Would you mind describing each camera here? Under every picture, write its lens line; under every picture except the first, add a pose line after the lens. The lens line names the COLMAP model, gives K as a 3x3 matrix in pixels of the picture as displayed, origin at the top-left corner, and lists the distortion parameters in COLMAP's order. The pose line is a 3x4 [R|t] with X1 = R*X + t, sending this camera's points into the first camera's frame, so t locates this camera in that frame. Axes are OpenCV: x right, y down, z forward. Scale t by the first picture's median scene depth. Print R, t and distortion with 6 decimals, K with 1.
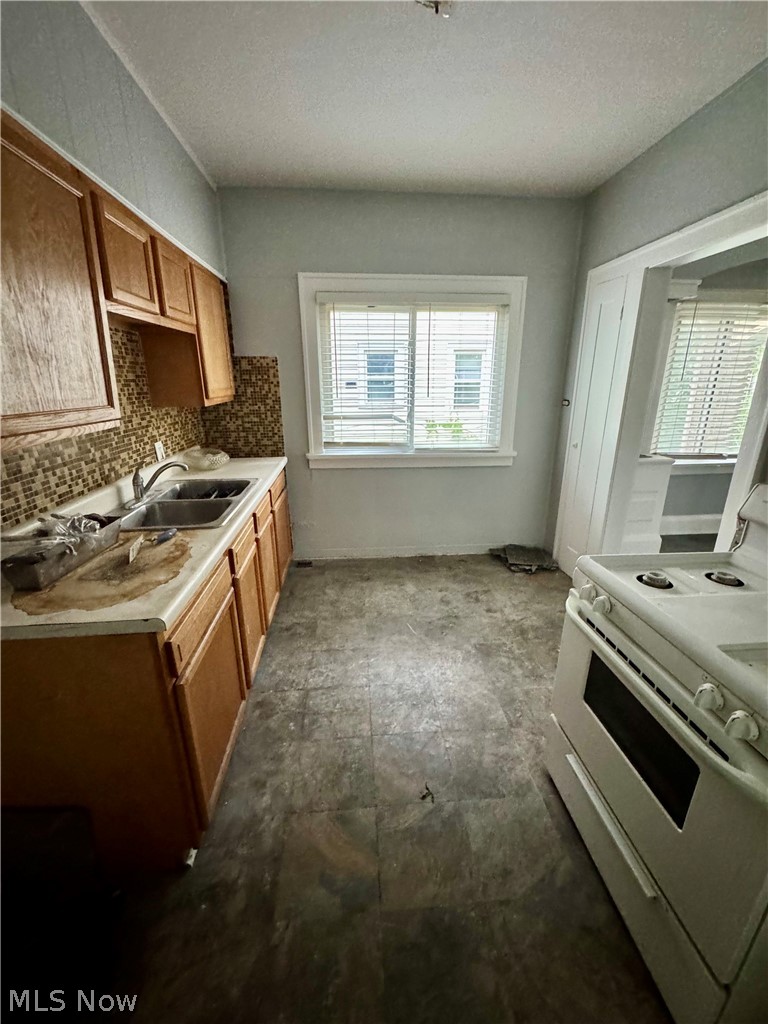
lens RADIAL K [[407.9, 0, 385.1], [0, 407.9, 515.1], [0, 0, 1]] dist [-0.001492, -0.000942]
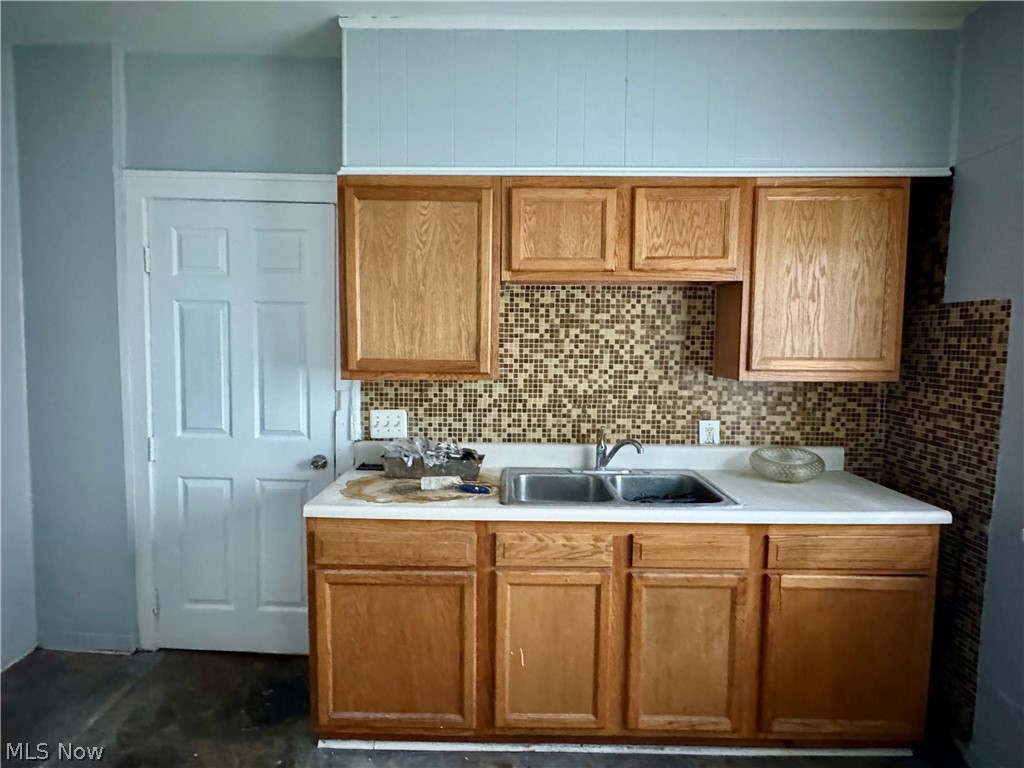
lens RADIAL K [[565.3, 0, 506.4], [0, 565.3, 384.5], [0, 0, 1]] dist [-0.001786, -0.002494]
pose [[-0.106898, 0.084924, -0.990637, 0.552778], [-0.325743, 0.938365, 0.115593, -0.257148], [0.939396, 0.335050, -0.072646, 0.748310]]
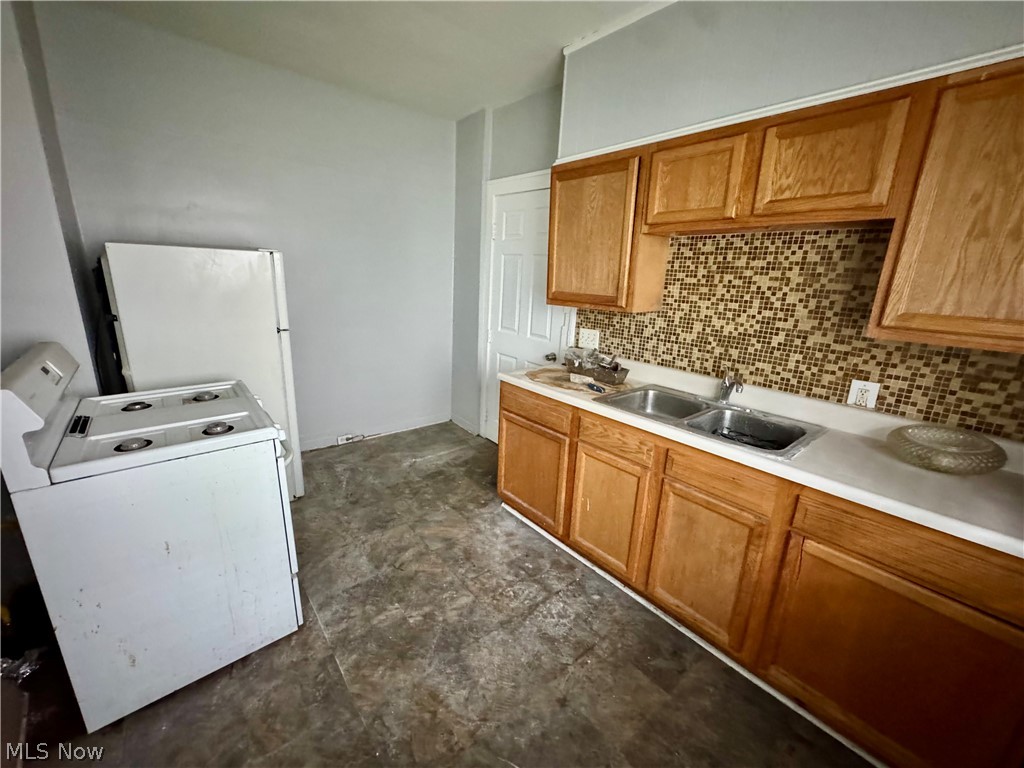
lens RADIAL K [[407.9, 0, 509.0], [0, 407.9, 384.0], [0, 0, 1]] dist [-0.001492, -0.000942]
pose [[-0.820882, 0.117180, -0.558947, 0.345559], [-0.219310, 0.839001, 0.497976, -0.412968], [0.527310, 0.531363, -0.663022, 1.219626]]
